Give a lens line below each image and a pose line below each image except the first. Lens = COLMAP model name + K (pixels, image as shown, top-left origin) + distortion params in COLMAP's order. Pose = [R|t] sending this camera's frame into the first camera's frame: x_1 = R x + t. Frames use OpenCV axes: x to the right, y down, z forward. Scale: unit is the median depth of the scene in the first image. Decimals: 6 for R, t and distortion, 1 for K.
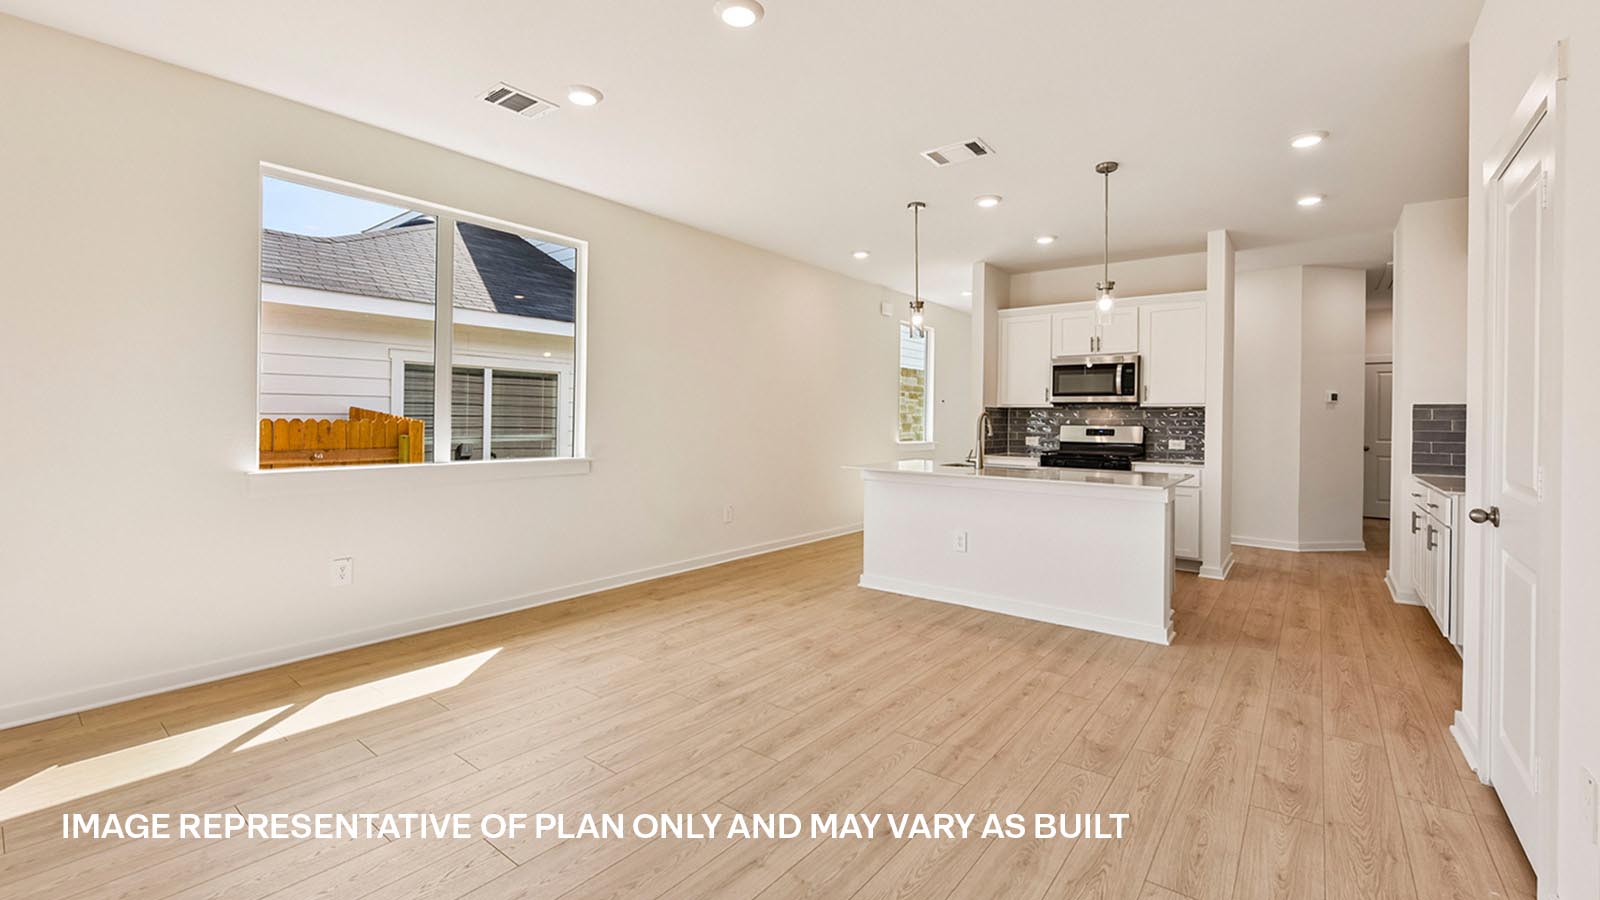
lens RADIAL K [[644.4, 0, 834.8], [0, 644.4, 426.8], [0, 0, 1]] dist [-0.005854, -0.002183]
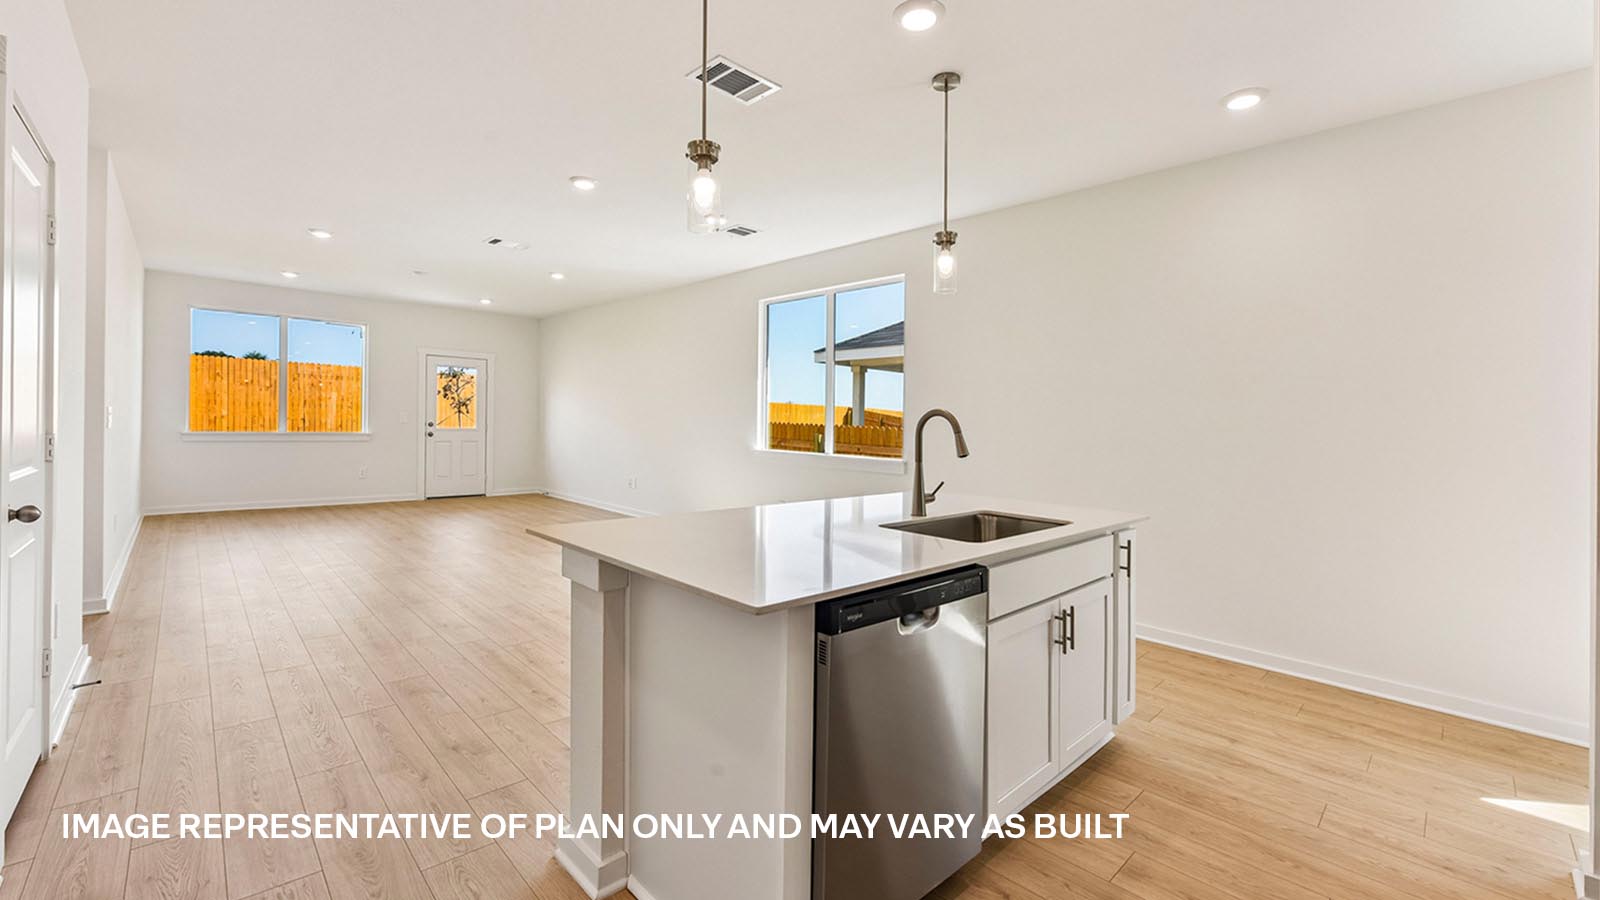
lens RADIAL K [[644.4, 0, 804.4], [0, 644.4, 430.5], [0, 0, 1]] dist [-0.005854, -0.002183]
pose [[-0.158943, -0.007822, -0.987257, 0.643564], [-0.037387, 0.999299, -0.001899, -0.003694], [0.986580, 0.036609, -0.159124, 0.819421]]
